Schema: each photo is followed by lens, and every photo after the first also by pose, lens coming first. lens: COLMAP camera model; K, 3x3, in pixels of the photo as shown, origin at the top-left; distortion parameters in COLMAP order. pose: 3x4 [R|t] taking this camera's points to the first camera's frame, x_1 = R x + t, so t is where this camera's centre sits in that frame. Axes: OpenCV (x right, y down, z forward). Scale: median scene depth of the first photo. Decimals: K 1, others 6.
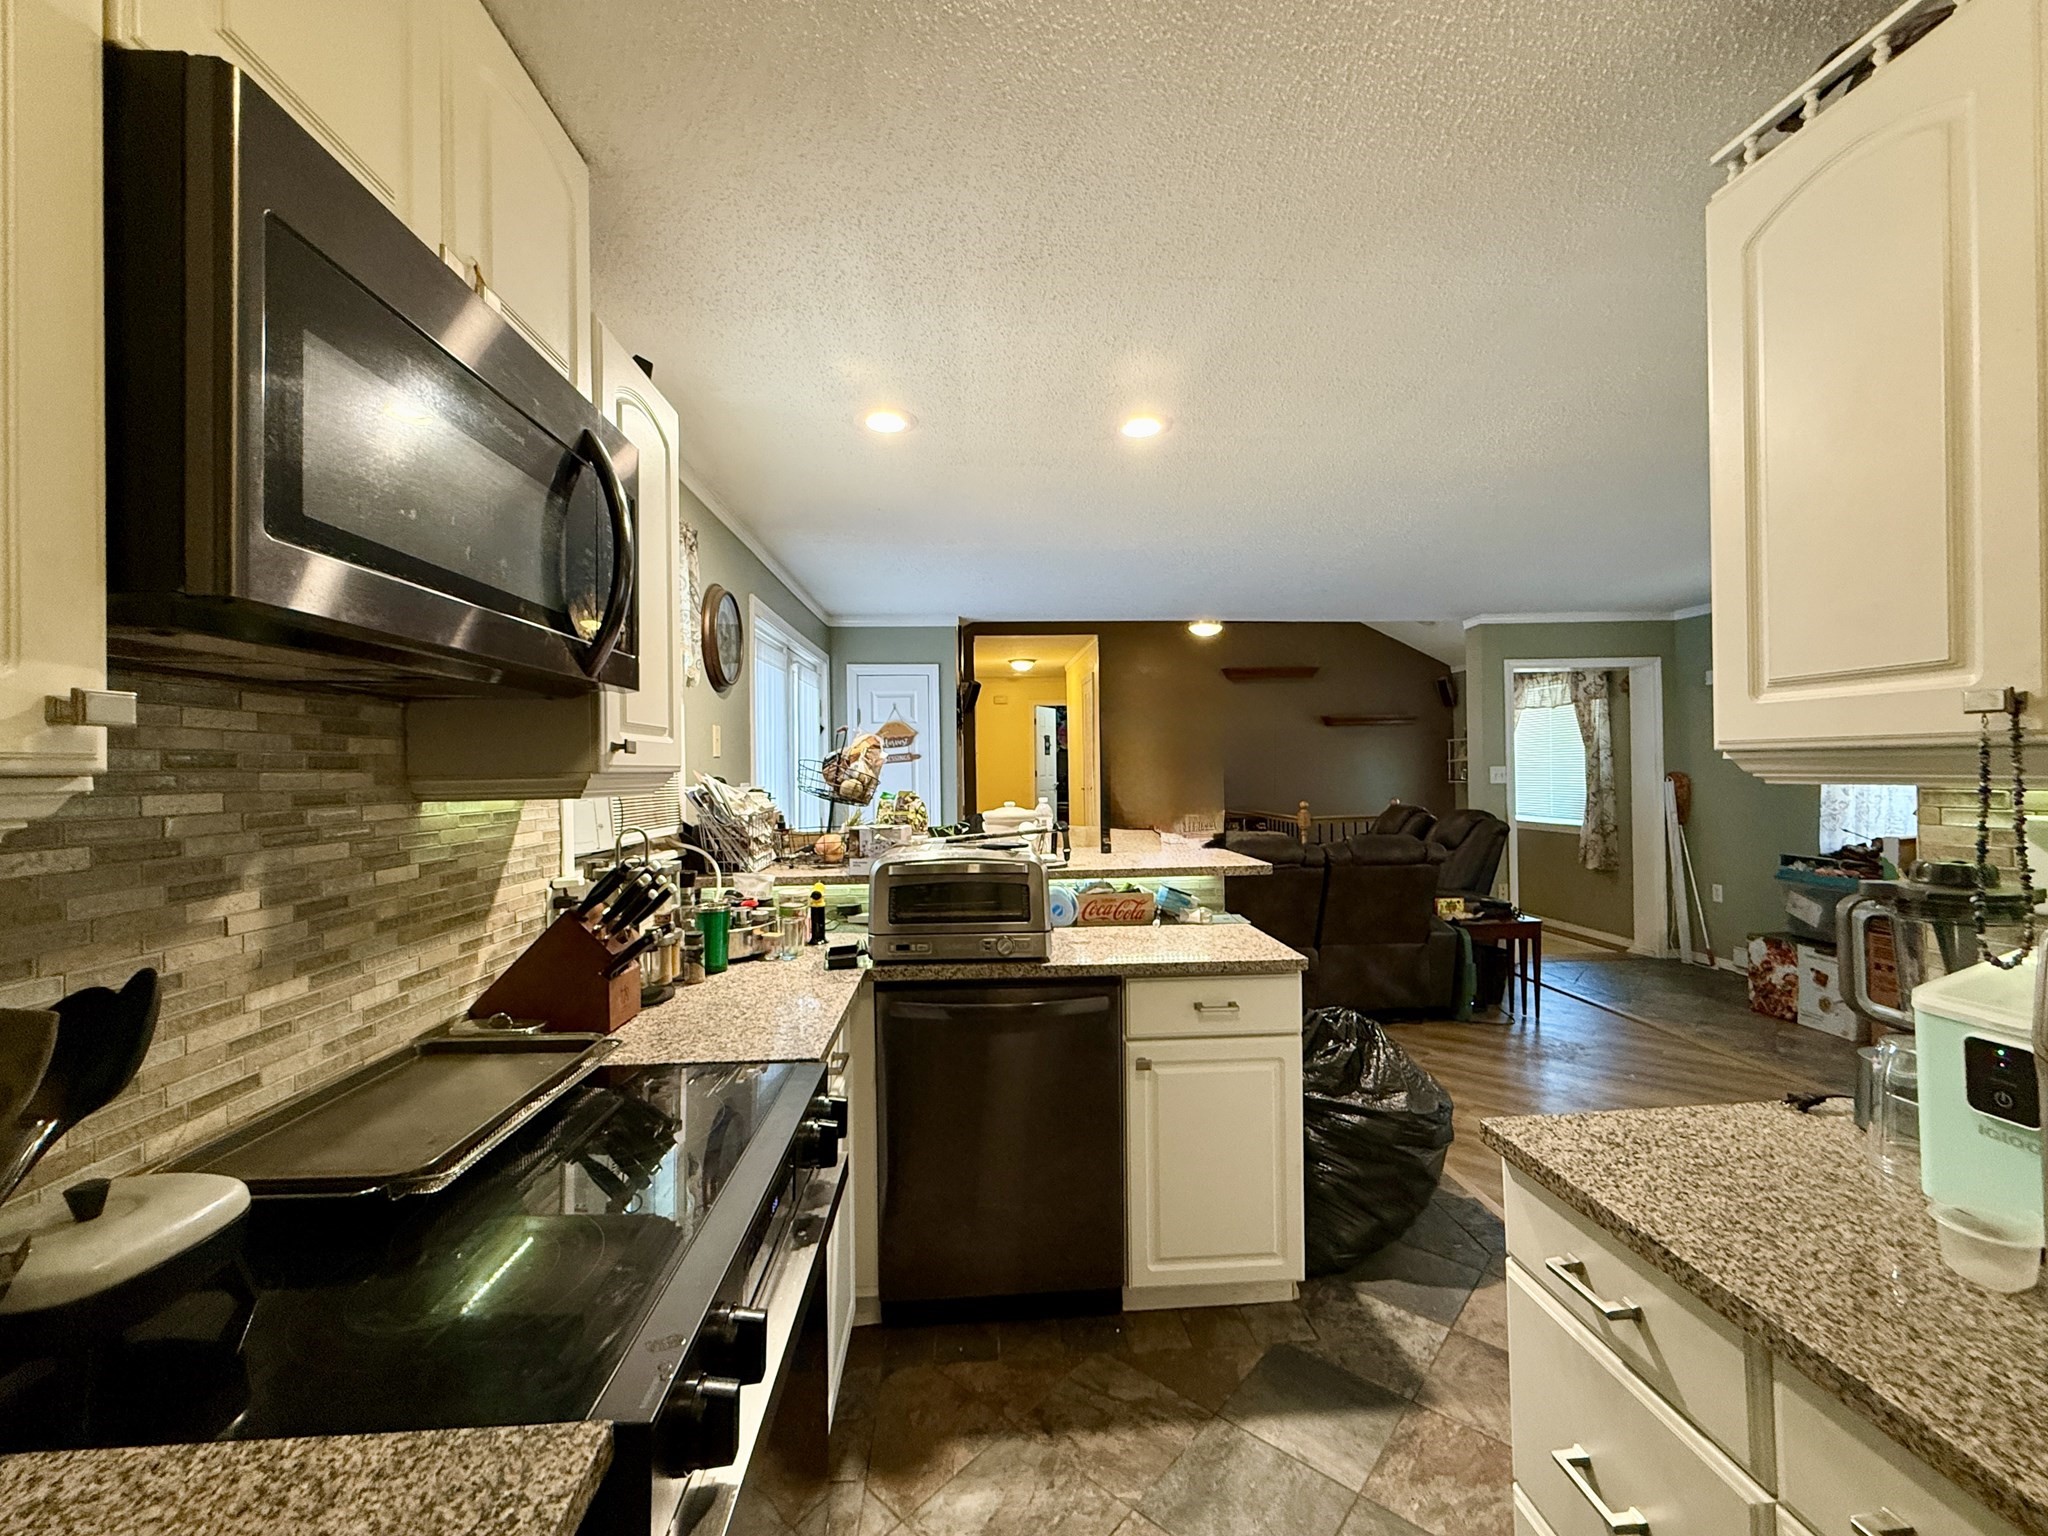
lens RADIAL K [[821.3, 0, 1022.4], [0, 821.3, 763.0], [0, 0, 1]] dist [-0.004451, -0.000289]
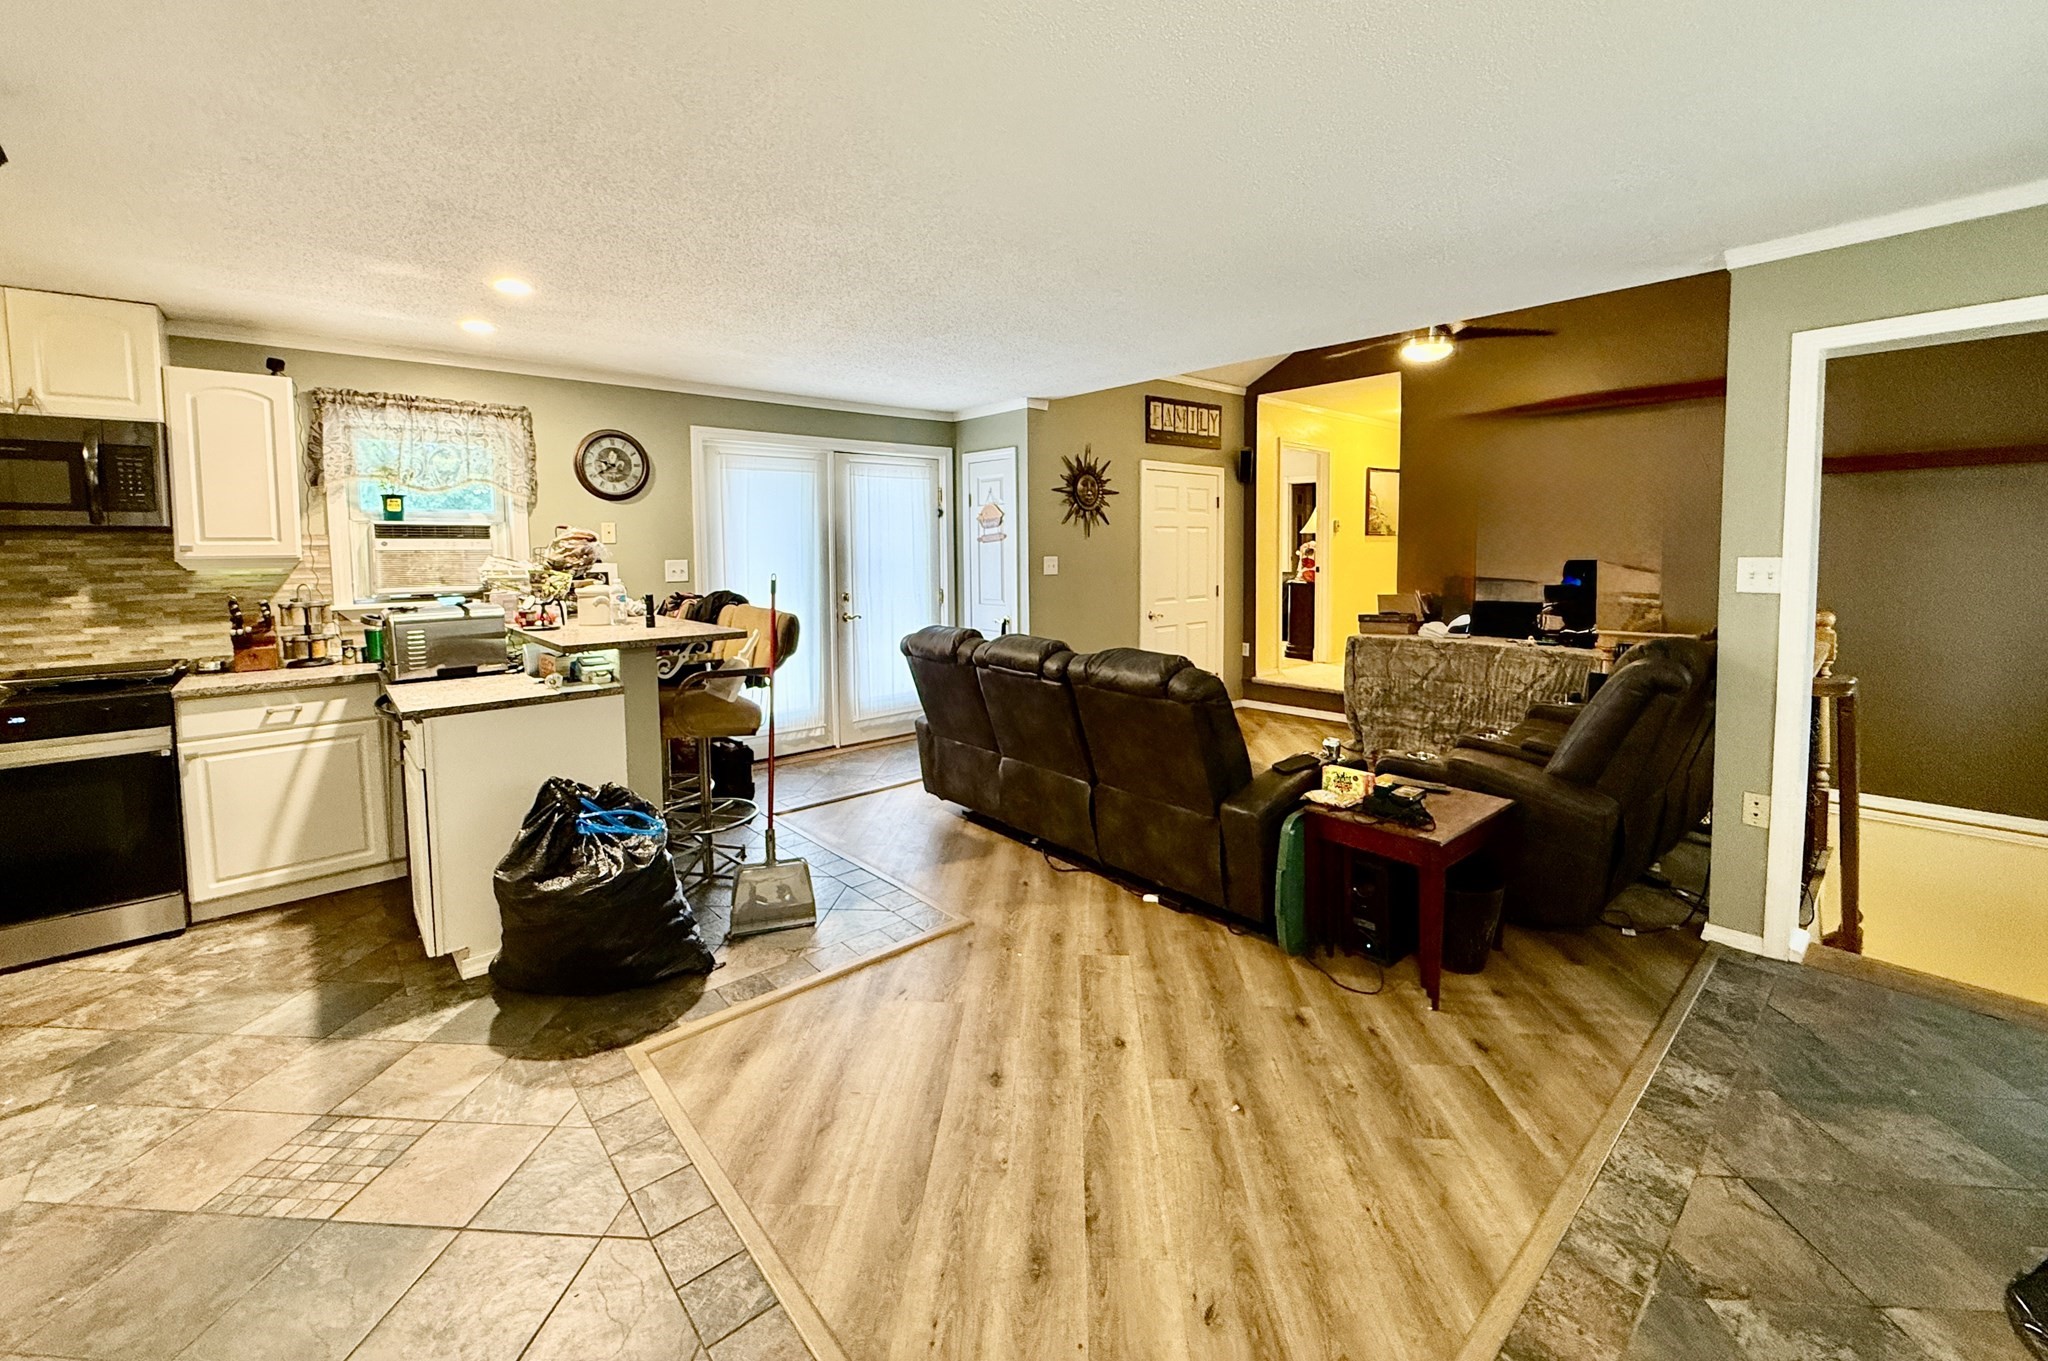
lens RADIAL K [[822.5, 0, 1039.2], [0, 822.5, 589.5], [0, 0, 1]] dist [-0.003169, -0.000367]
pose [[0.618495, 0.050183, -0.784185, 2.961795], [0.005688, 0.997647, 0.068329, -0.050380], [0.785768, -0.046721, 0.616754, 1.507182]]
